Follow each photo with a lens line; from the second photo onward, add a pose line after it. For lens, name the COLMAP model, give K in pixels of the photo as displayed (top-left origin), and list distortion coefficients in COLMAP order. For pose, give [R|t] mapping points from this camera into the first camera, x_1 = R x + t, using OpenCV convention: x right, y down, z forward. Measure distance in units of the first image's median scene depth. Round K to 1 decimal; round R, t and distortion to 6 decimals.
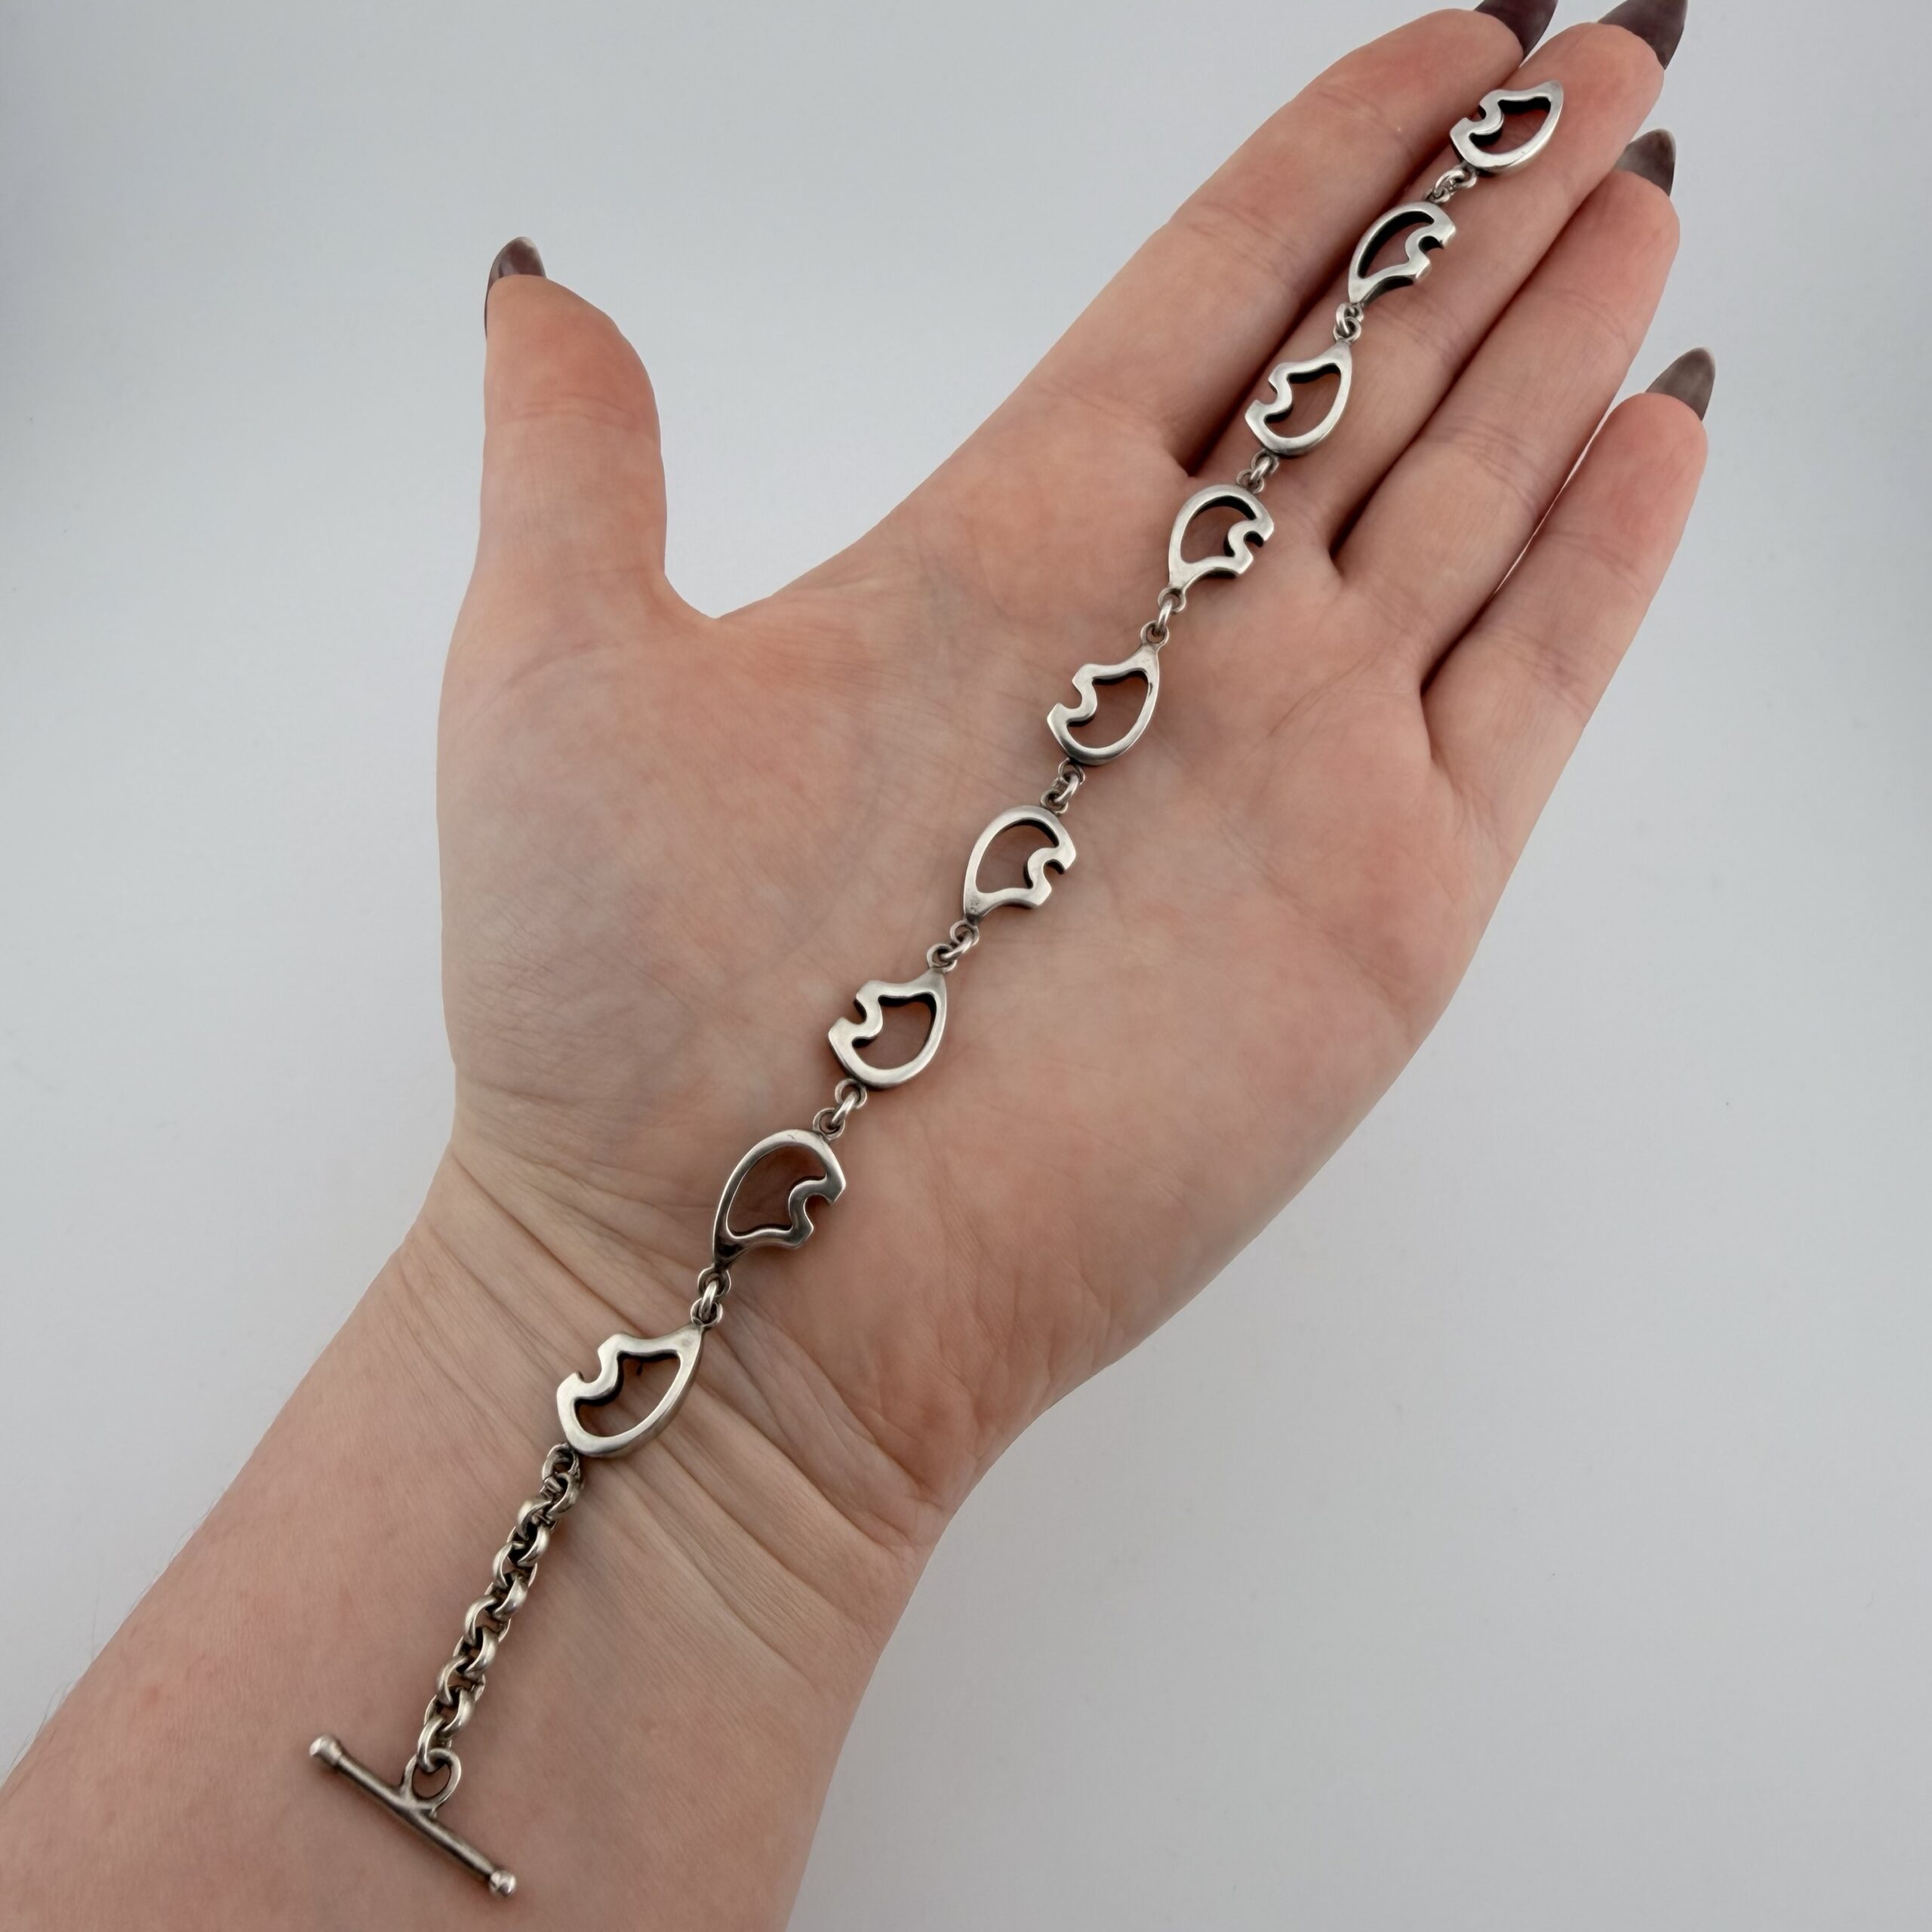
lens RADIAL K [[1624.9, 0, 966.0], [0, 1624.9, 966.0], [0, 0, 1]] dist [0.064254, 0.001819]
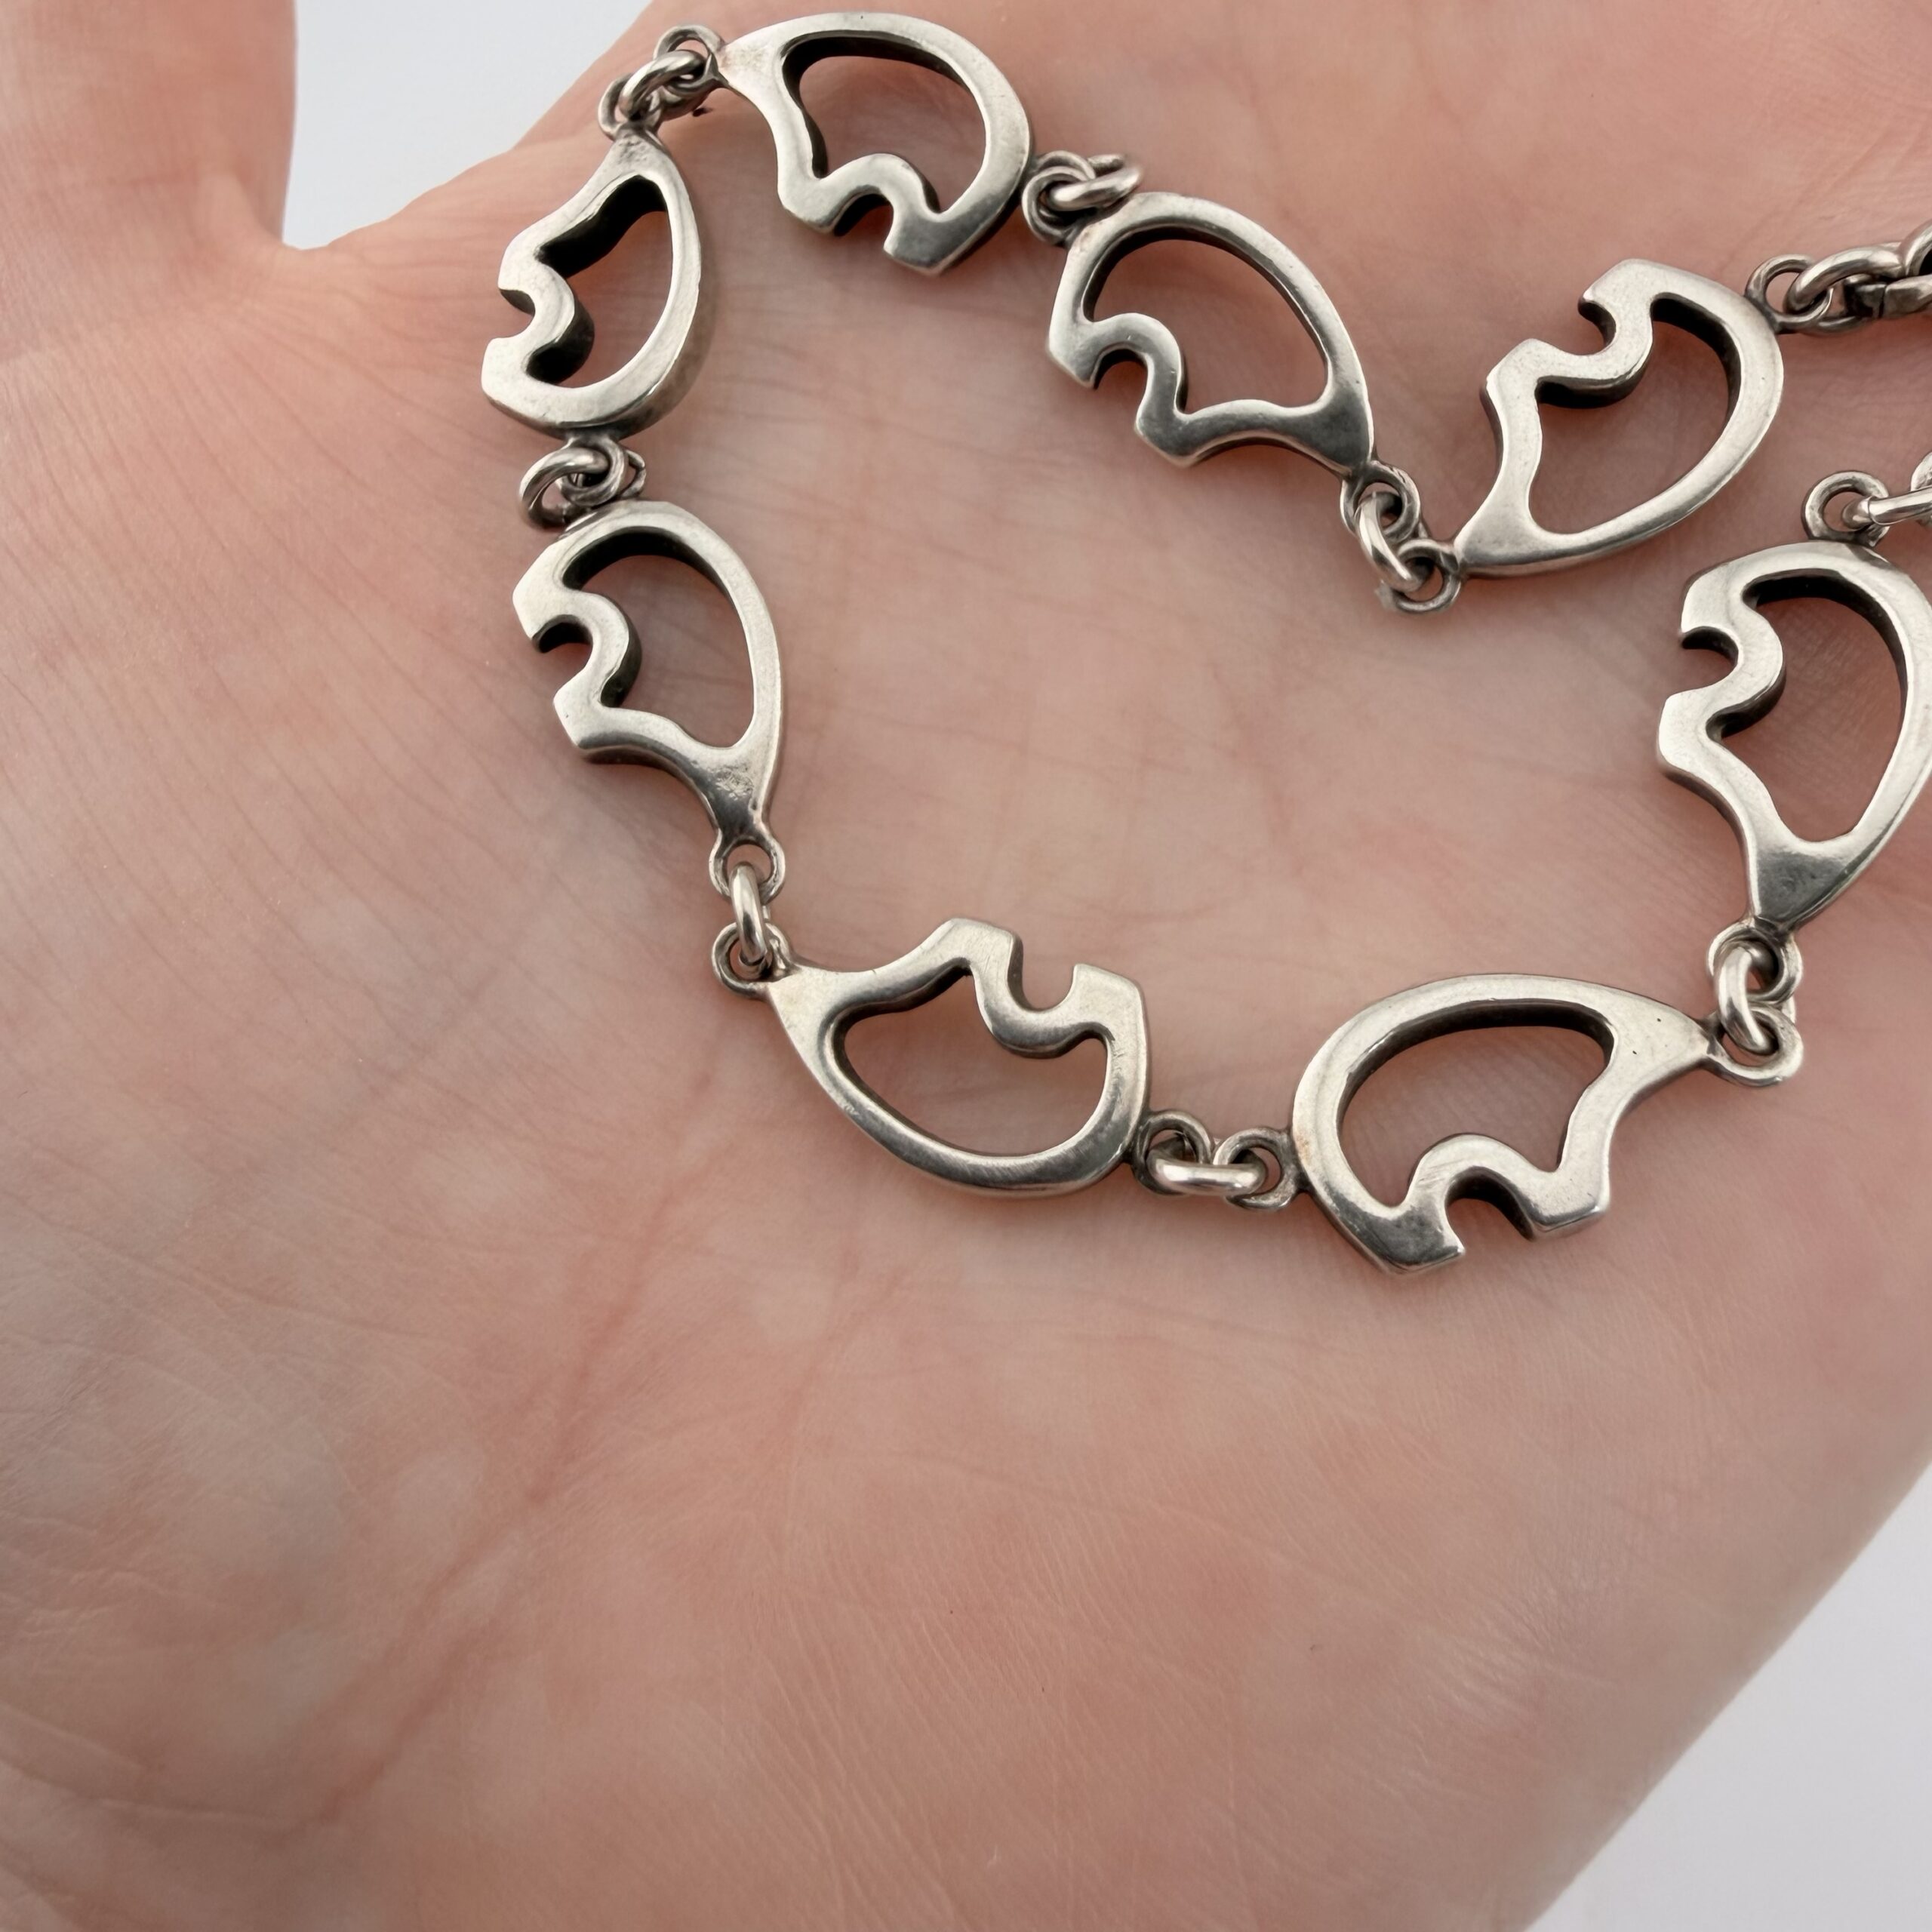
lens RADIAL K [[1624.9, 0, 966.0], [0, 1624.9, 966.0], [0, 0, 1]] dist [0.064254, 0.001819]
pose [[0.968815, -0.092638, -0.229815, 0.109420], [0.122629, 0.985192, 0.119829, -0.062942], [0.215311, -0.144275, 0.965829, 0.655134]]
